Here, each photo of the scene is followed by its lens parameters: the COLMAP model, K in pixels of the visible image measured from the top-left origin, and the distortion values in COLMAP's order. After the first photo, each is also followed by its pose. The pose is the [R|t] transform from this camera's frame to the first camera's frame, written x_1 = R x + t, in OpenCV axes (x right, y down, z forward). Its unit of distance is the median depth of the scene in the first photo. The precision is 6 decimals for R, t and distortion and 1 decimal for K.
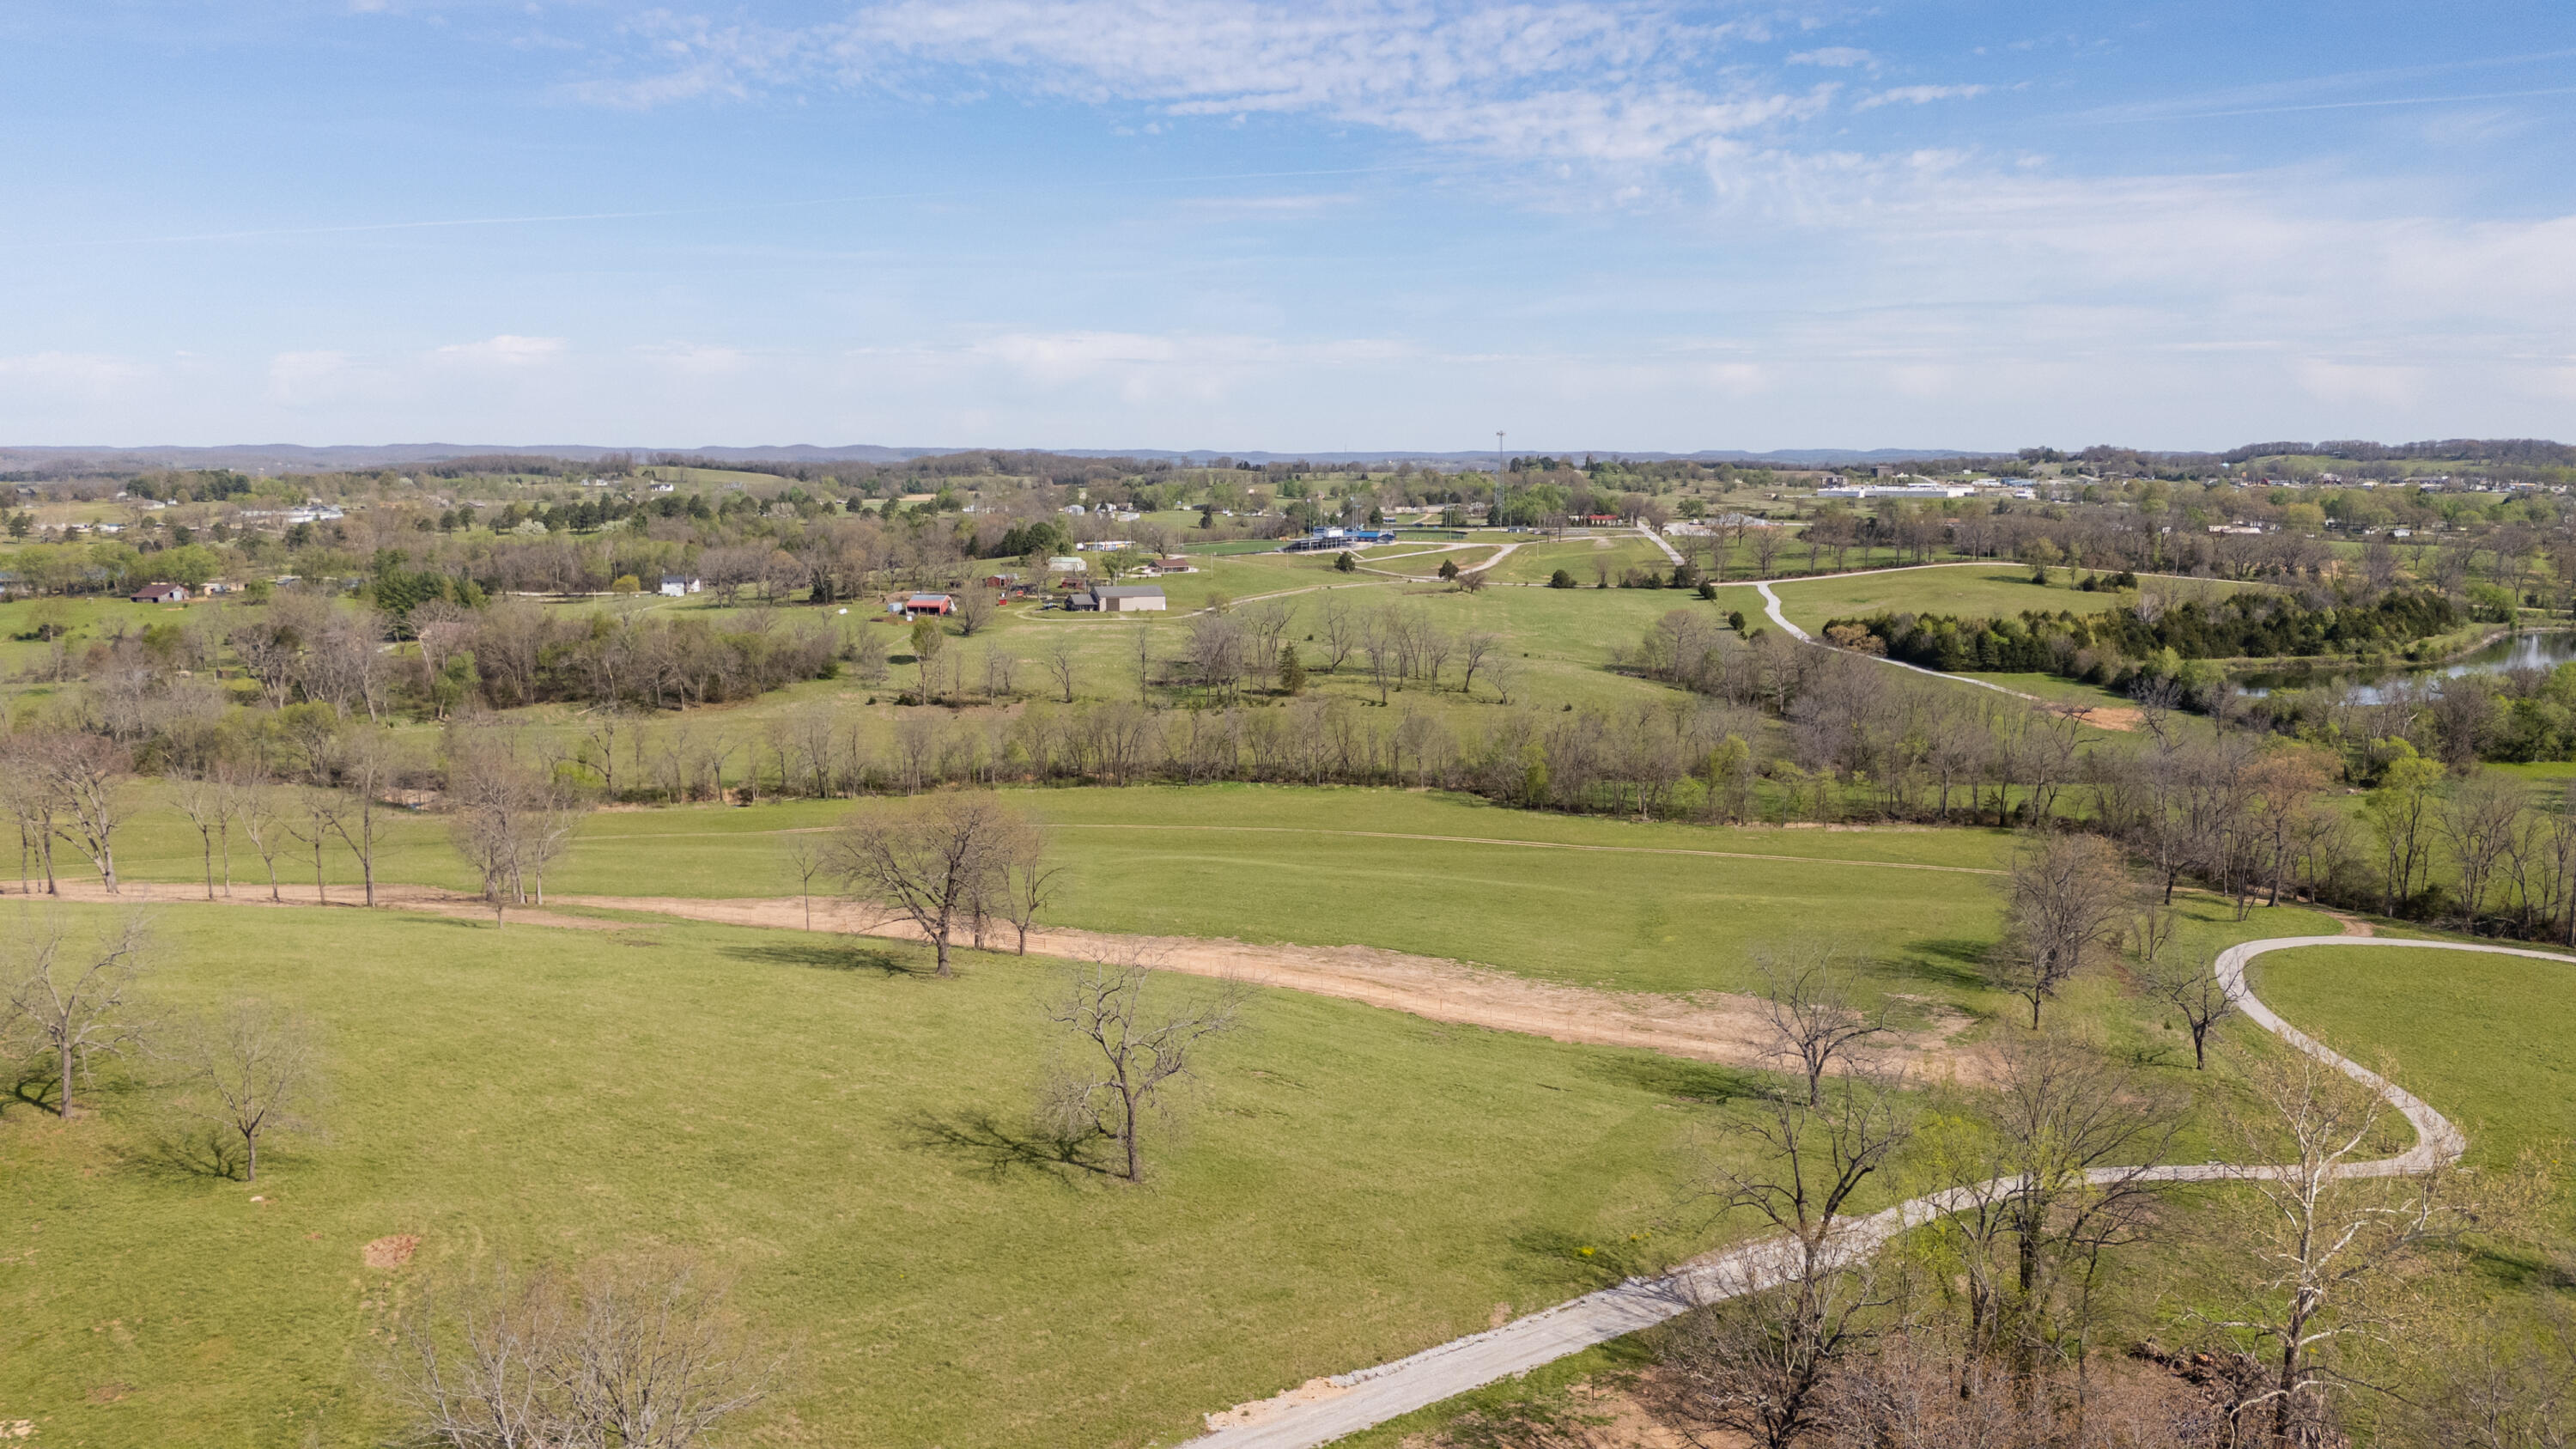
lens RADIAL K [[1885.7, 0, 1293.4], [0, 1885.7, 736.7], [0, 0, 1]] dist [0.073717, -0.065406]
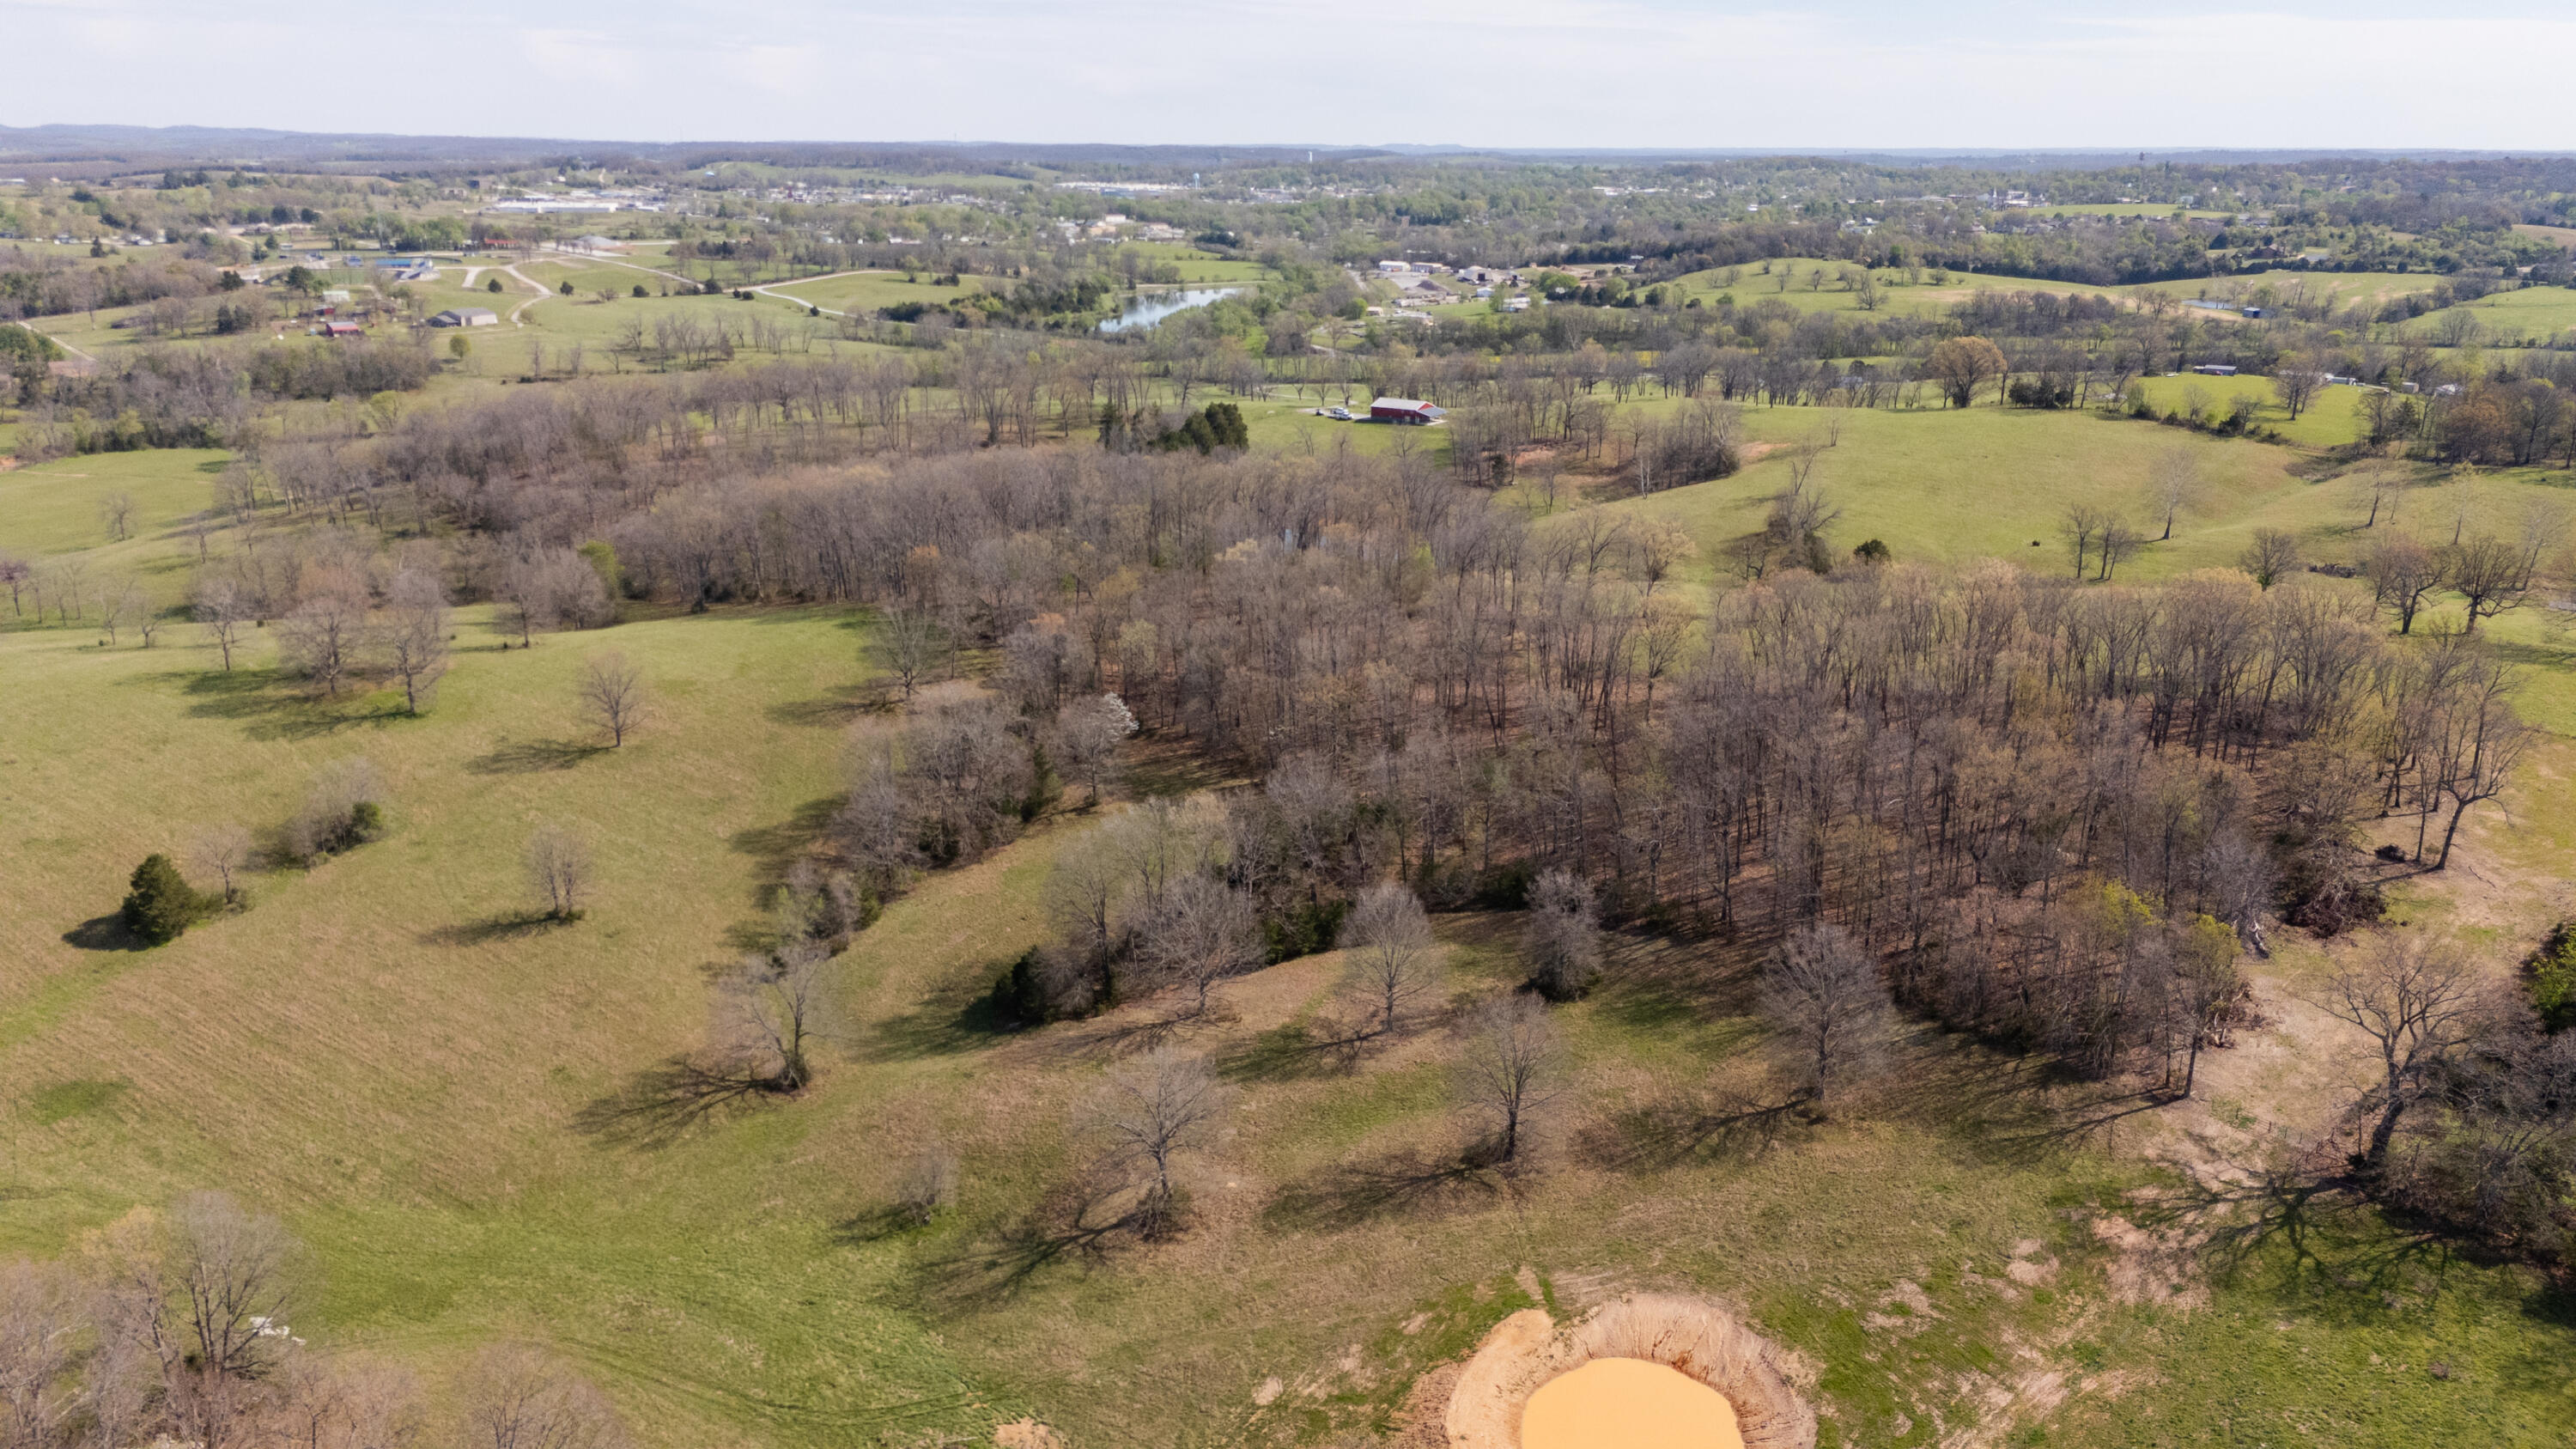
lens RADIAL K [[1885.7, 0, 1296.1], [0, 1885.7, 735.5], [0, 0, 1]] dist [0.073717, -0.065406]
pose [[0.678390, -0.216800, 0.701986, -0.820125], [0.102660, 0.974069, 0.201621, 0.014813], [-0.727494, -0.064711, 0.683055, -0.598928]]
